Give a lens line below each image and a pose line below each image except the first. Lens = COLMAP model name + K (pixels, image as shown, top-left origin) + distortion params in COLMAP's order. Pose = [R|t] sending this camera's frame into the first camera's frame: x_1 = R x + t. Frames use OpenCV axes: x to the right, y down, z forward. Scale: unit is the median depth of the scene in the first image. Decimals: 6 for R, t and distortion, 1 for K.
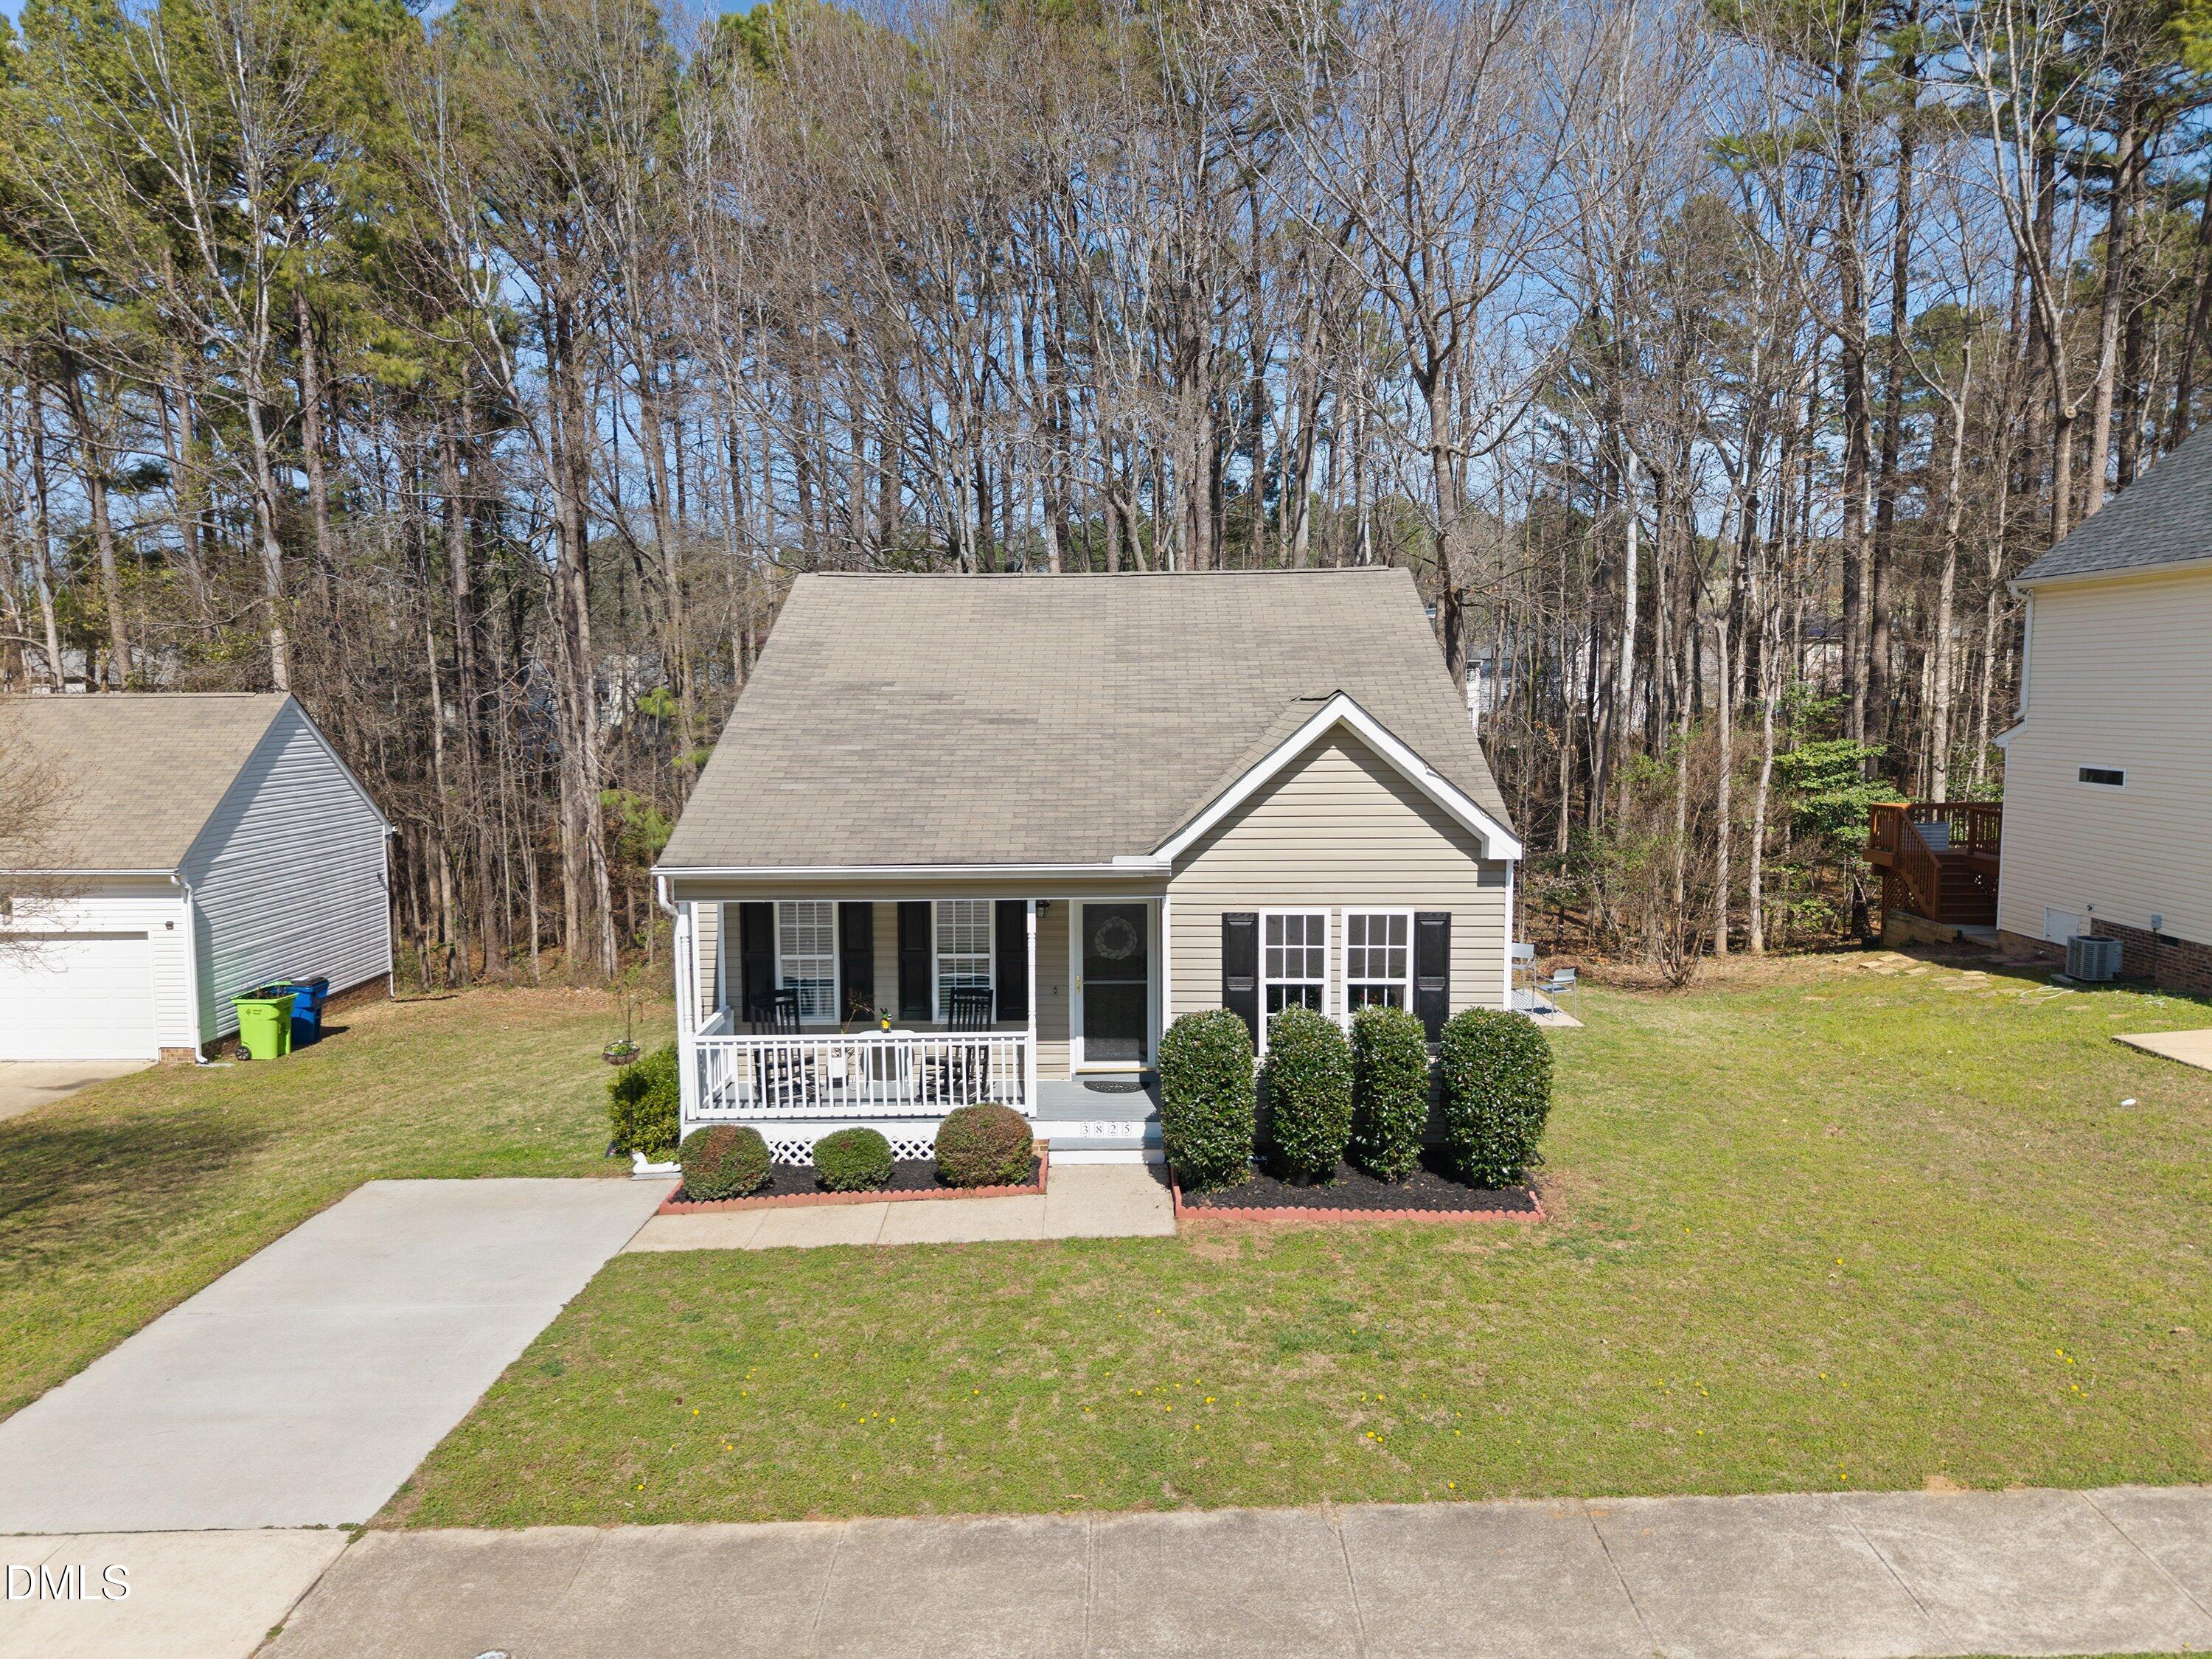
lens RADIAL K [[1504.2, 0, 1106.0], [0, 1504.2, 829.5], [0, 0, 1]] dist [0.002155, -0.004586]
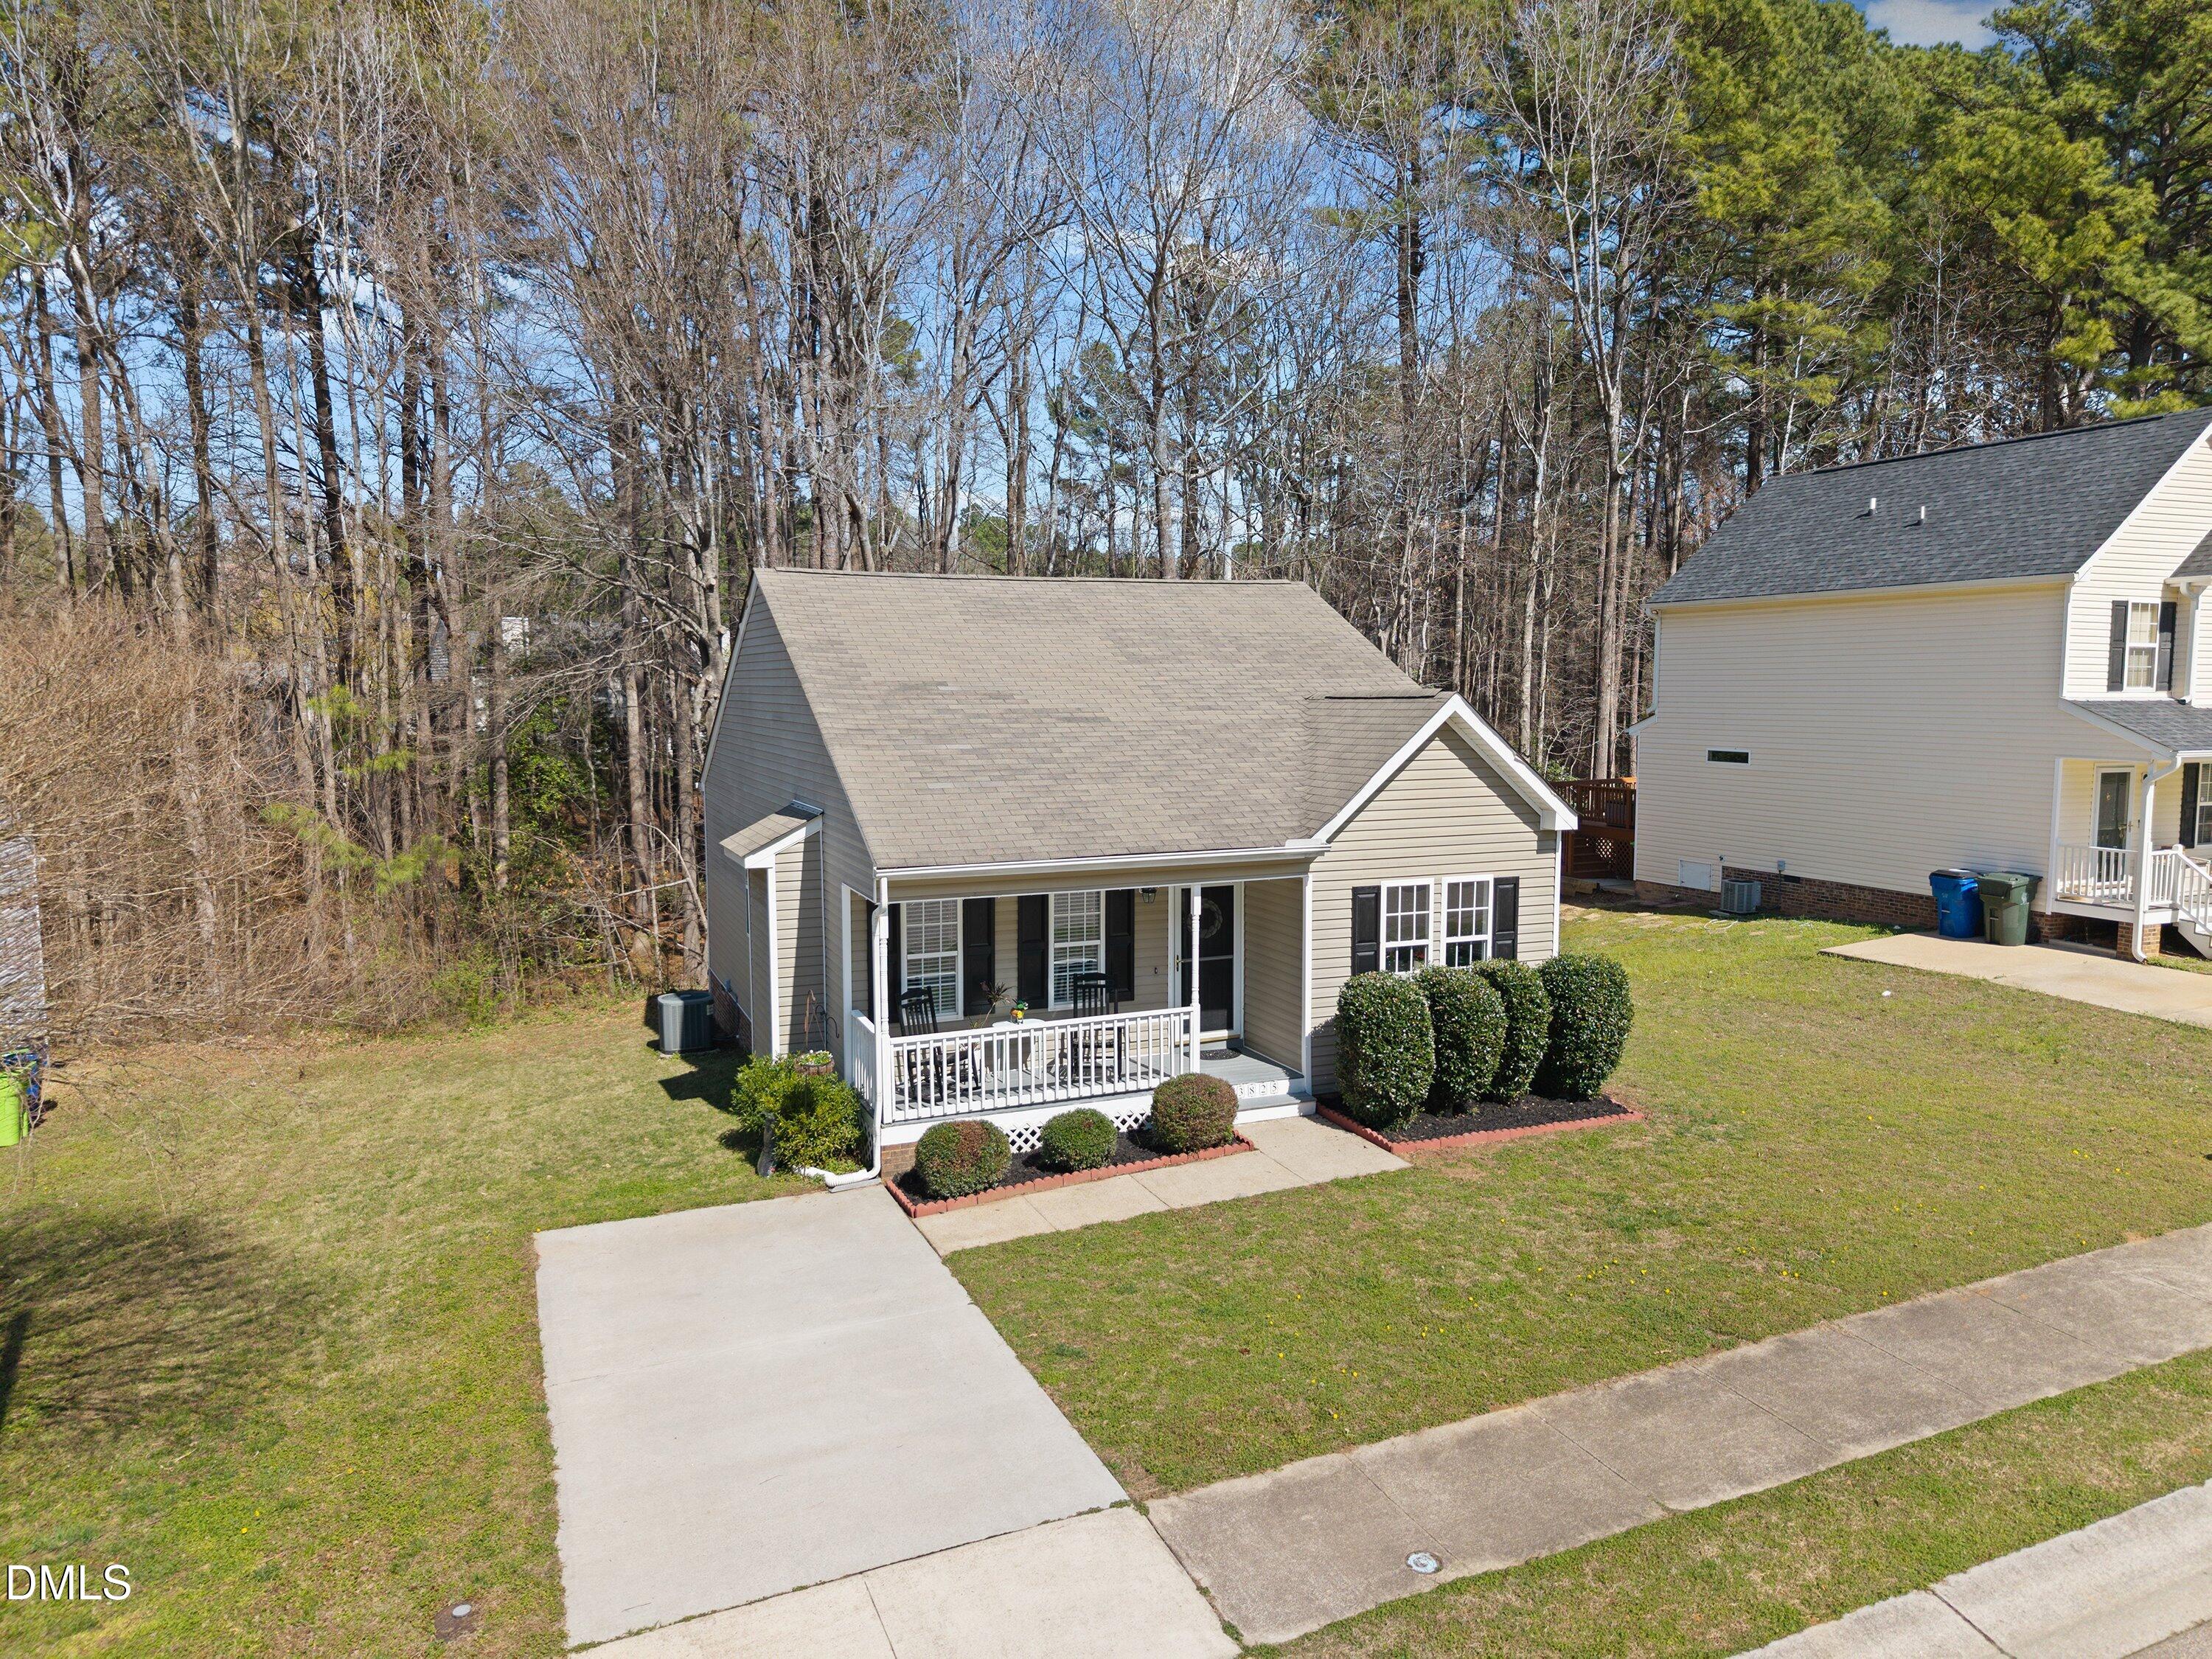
lens RADIAL K [[1504.2, 0, 1106.0], [0, 1504.2, 829.5], [0, 0, 1]] dist [0.002155, -0.004586]
pose [[0.917328, -0.036706, 0.396437, -0.541190], [0.036823, 0.999295, 0.007317, -0.002922], [-0.396426, 0.007886, 0.918033, 0.033959]]
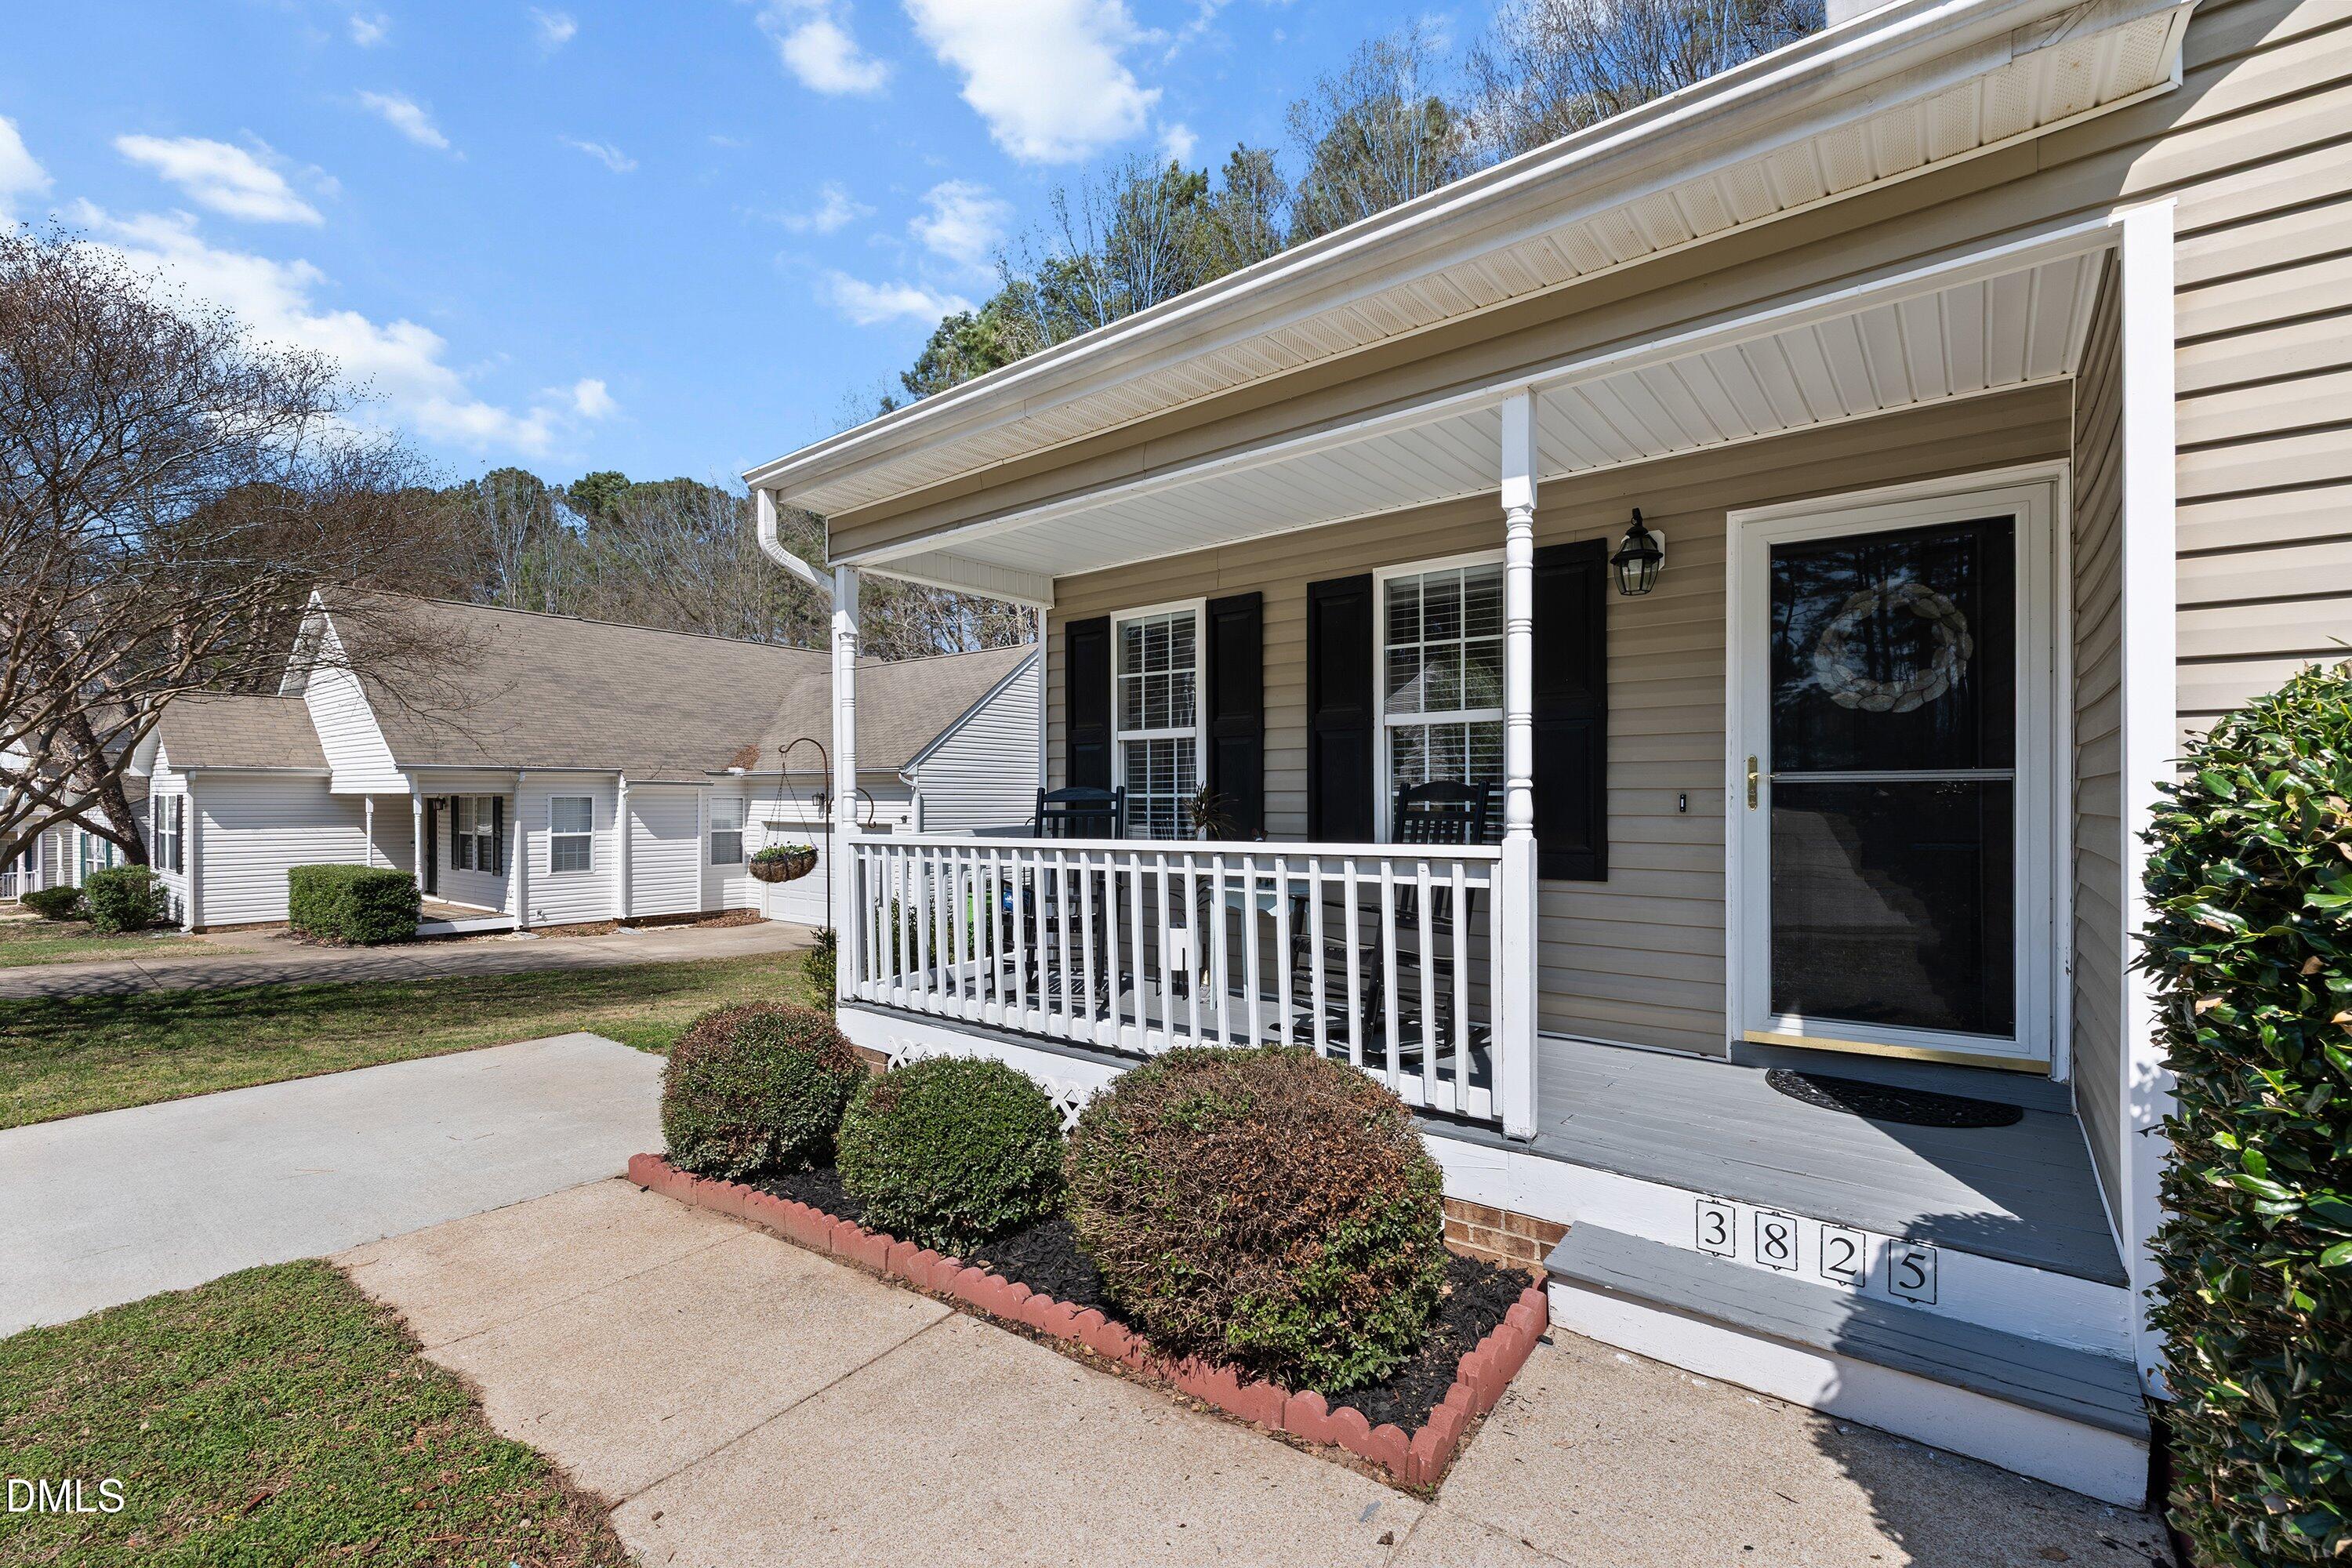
lens RADIAL K [[995.6, 0, 1182.3], [0, 995.6, 806.5], [0, 0, 1]] dist [-0.001187, 0.000260]
pose [[0.795471, 0.007461, -0.605945, 0.017287], [-0.064569, 0.995275, -0.072509, 0.148002], [0.602542, 0.096804, 0.792195, 0.814914]]
